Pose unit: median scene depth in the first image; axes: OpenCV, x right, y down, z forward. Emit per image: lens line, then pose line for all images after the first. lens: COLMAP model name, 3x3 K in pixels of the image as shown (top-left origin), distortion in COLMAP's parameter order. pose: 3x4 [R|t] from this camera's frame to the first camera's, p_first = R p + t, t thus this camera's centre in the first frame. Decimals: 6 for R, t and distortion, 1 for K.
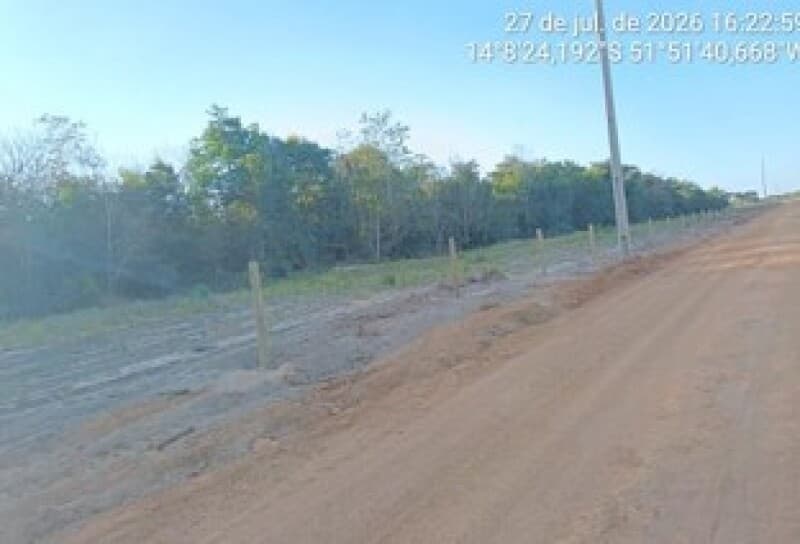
lens RADIAL K [[581.2, 0, 400.0], [0, 581.2, 272.0], [0, 0, 1]] dist [0.018759, -0.002809]
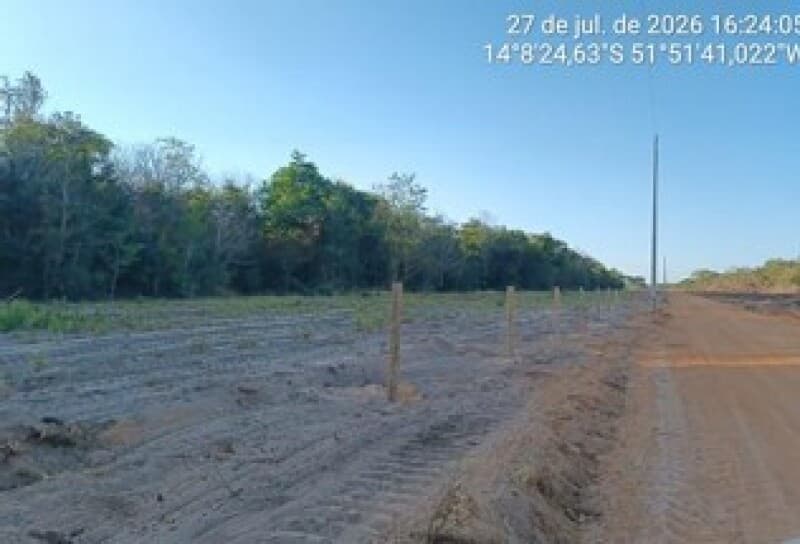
lens RADIAL K [[581.2, 0, 400.0], [0, 581.2, 272.0], [0, 0, 1]] dist [0.018759, -0.002809]
pose [[0.977266, 0.153091, 0.146675, -0.321294], [-0.143170, 0.986774, -0.076025, 0.053773], [-0.156374, 0.053298, 0.986259, -0.374316]]
